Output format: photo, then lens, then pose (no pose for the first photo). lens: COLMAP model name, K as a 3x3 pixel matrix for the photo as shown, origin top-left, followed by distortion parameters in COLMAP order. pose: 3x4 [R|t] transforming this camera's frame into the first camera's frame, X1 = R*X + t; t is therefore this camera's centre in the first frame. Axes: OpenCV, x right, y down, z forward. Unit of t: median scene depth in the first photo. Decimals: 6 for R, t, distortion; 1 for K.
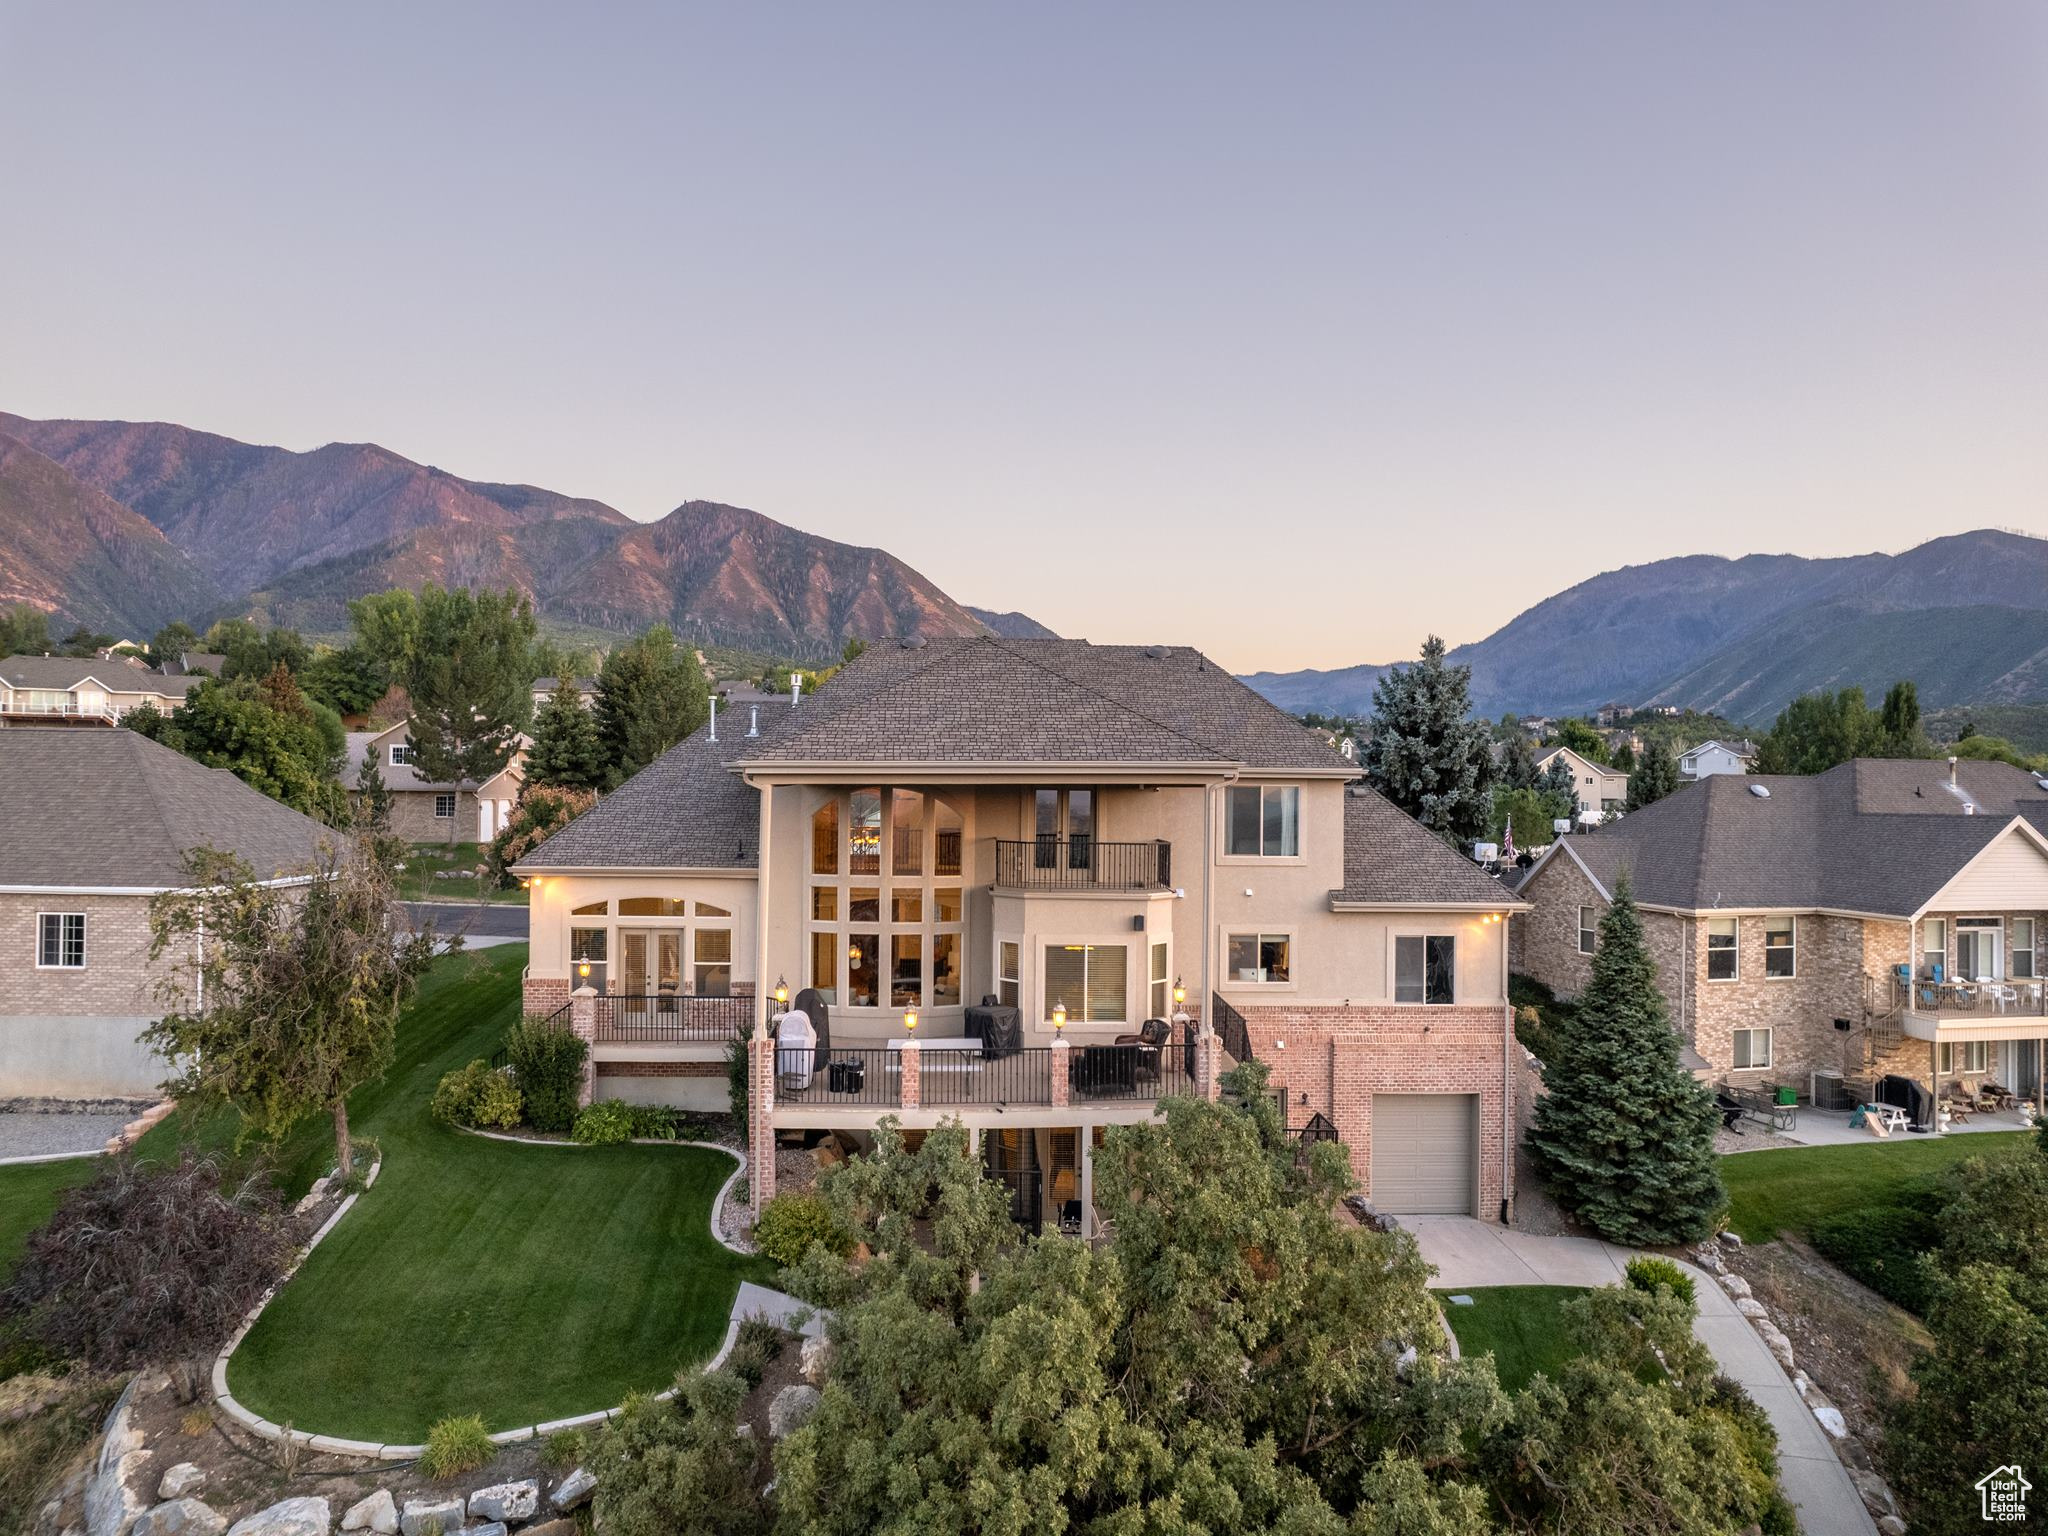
lens RADIAL K [[1320.9, 0, 1011.6], [0, 1320.9, 776.6], [0, 0, 1]] dist [-0.079364, 0.075776]
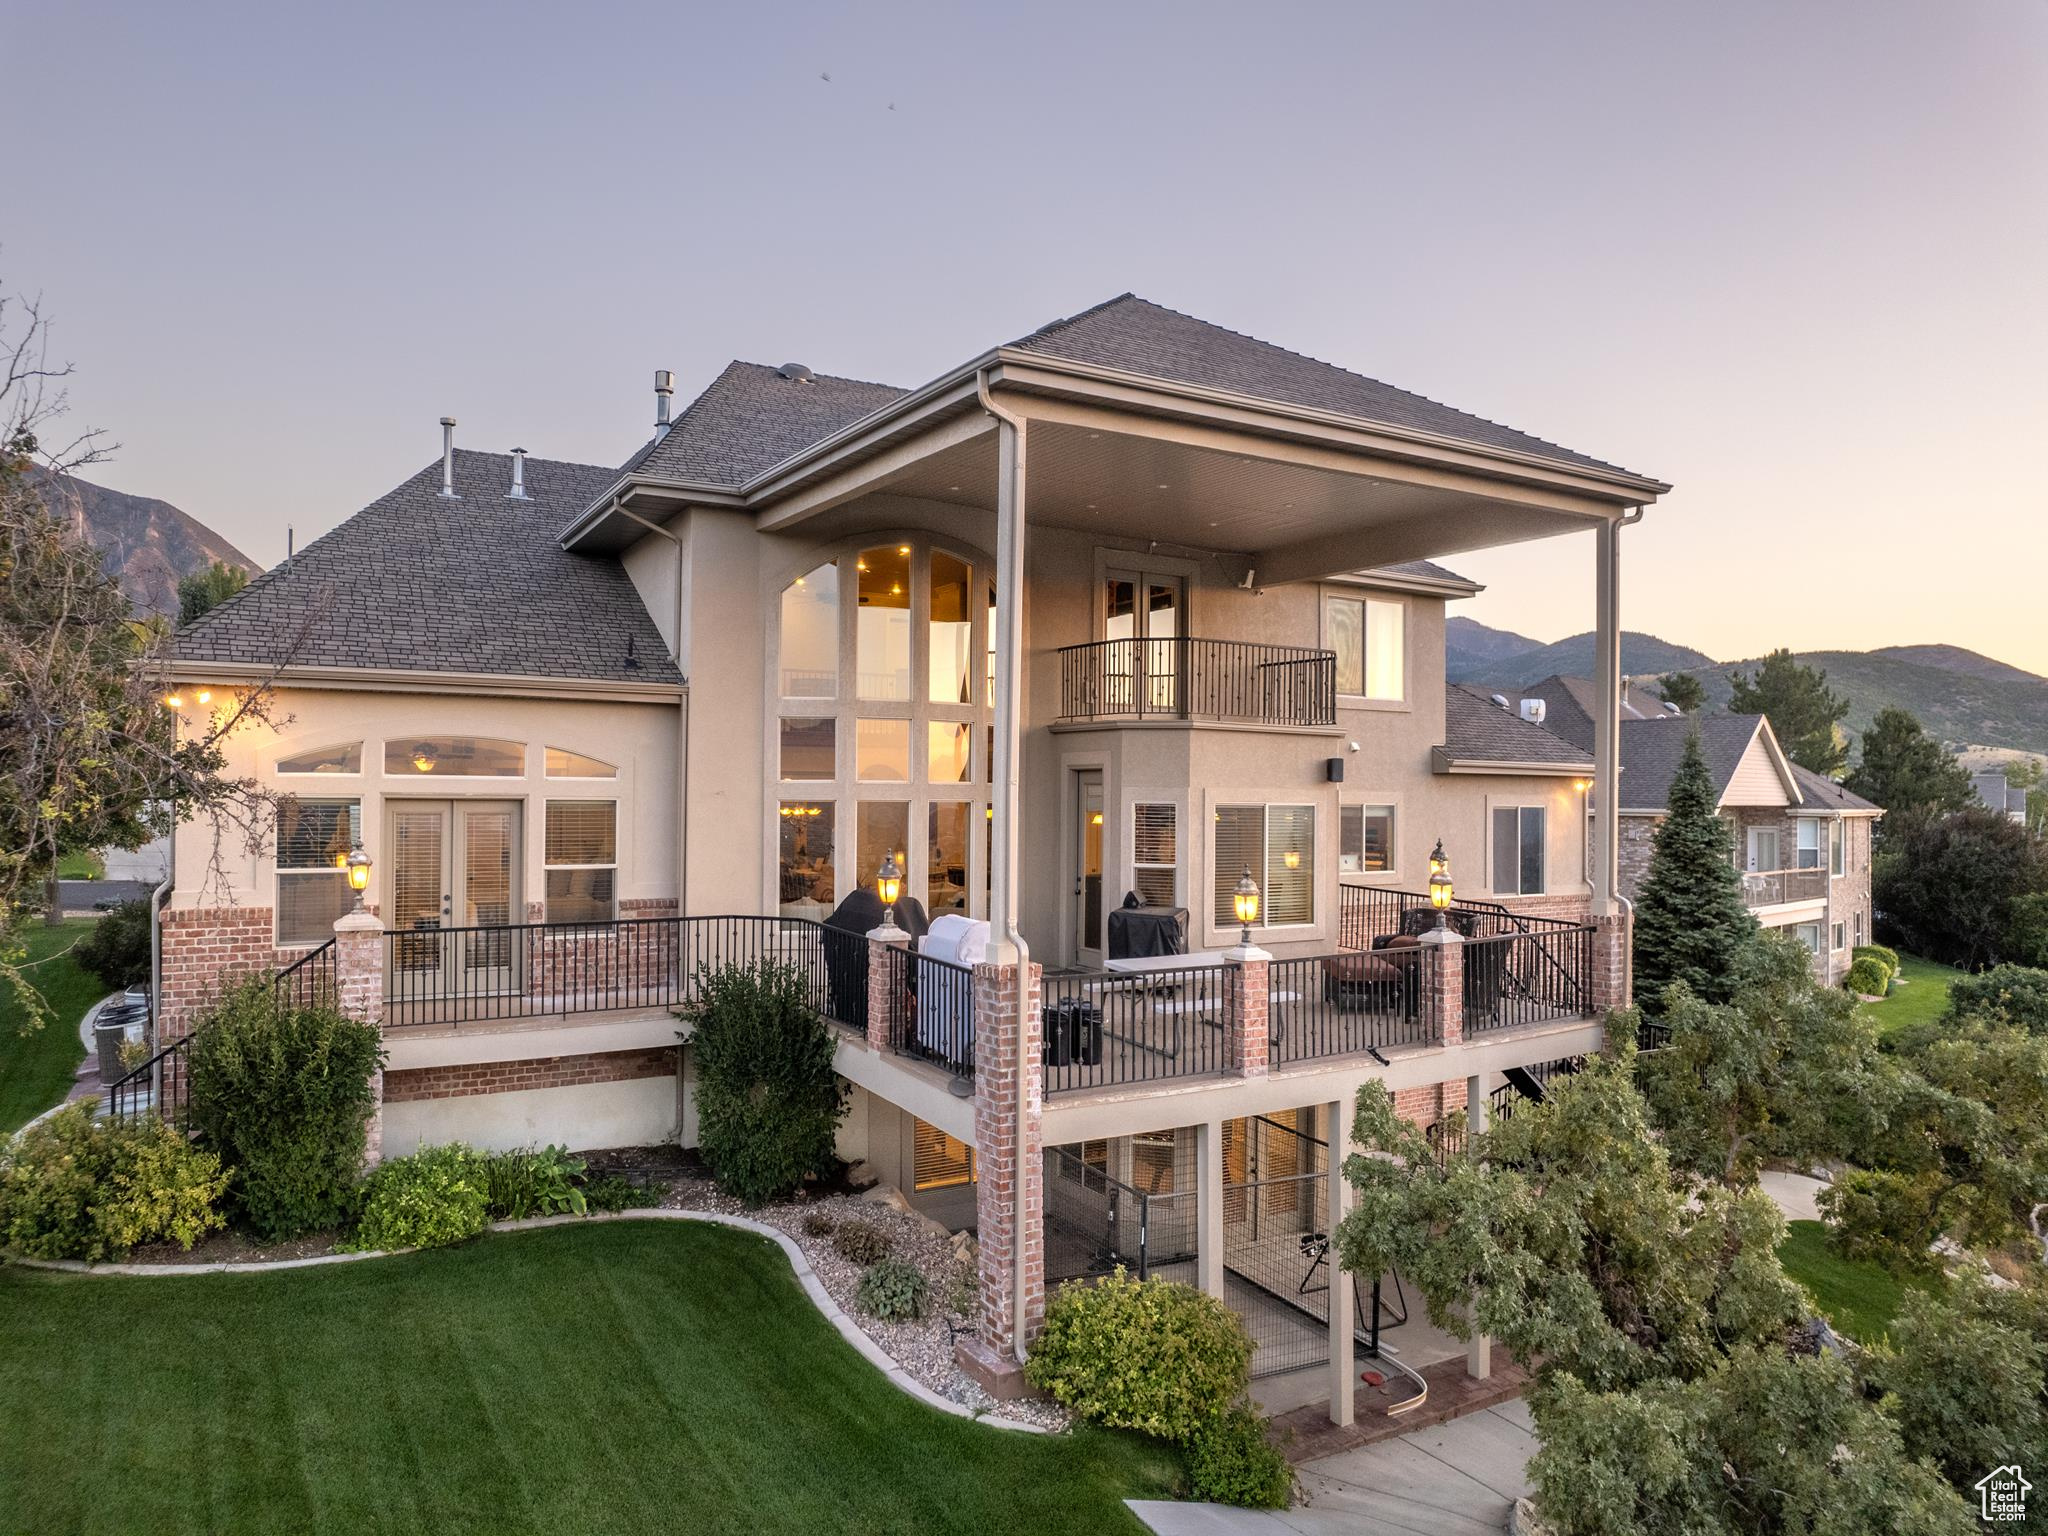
lens RADIAL K [[1307.2, 0, 997.8], [0, 1307.2, 779.6], [0, 0, 1]] dist [-0.079812, 0.076117]
pose [[0.881905, 0.004681, 0.471404, -0.331438], [-0.005149, 0.999987, -0.000298, 0.109434], [-0.471399, -0.002164, 0.881918, 0.477641]]
